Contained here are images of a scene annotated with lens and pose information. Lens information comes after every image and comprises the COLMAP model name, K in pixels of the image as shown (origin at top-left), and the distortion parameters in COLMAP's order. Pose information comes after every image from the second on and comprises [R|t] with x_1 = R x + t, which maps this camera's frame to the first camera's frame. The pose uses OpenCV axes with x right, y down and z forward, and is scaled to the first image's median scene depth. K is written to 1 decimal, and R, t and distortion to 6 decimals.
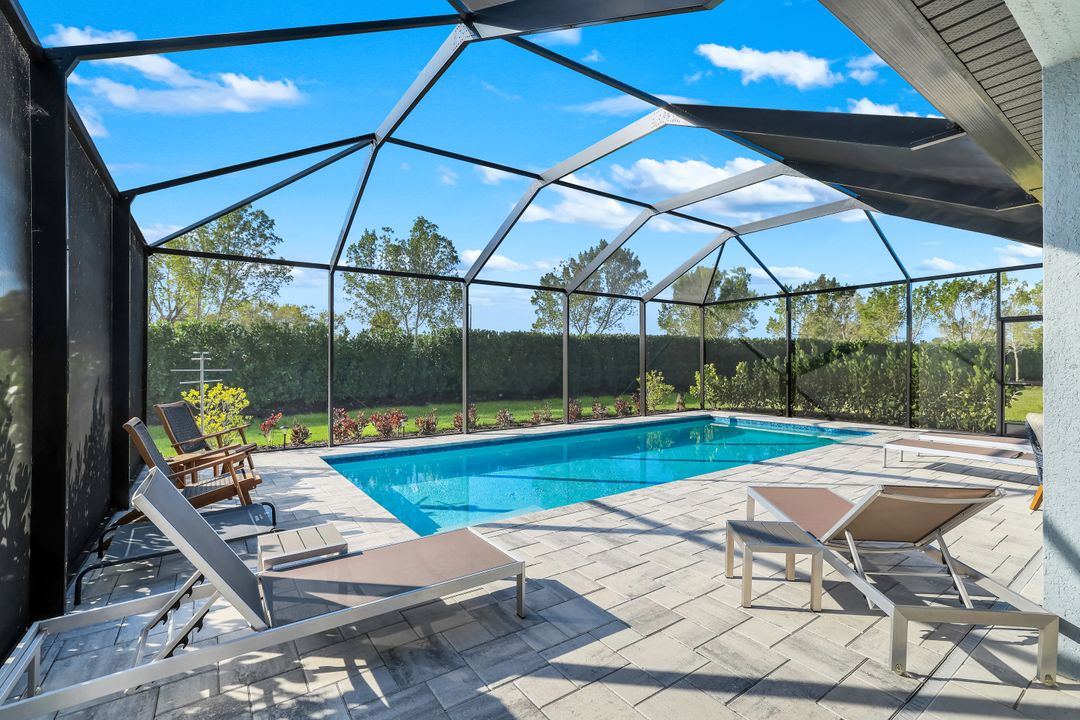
lens RADIAL K [[478.3, 0, 533.2], [0, 478.3, 356.8], [0, 0, 1]] dist [-0.037982, 0.000263]
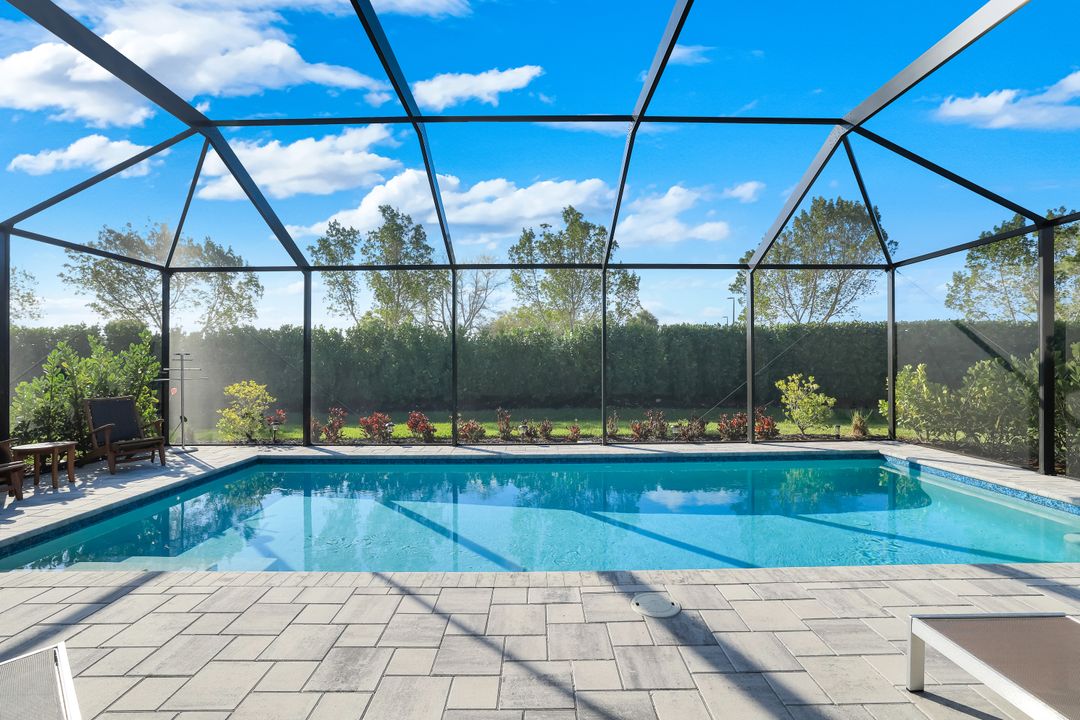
lens RADIAL K [[478.3, 0, 533.2], [0, 478.3, 356.8], [0, 0, 1]] dist [-0.037982, 0.000263]
pose [[0.830220, -0.005613, -0.557408, 0.289911], [0.007166, 0.999974, 0.000604, 0.001658], [0.557390, -0.004496, 0.830239, 0.242877]]
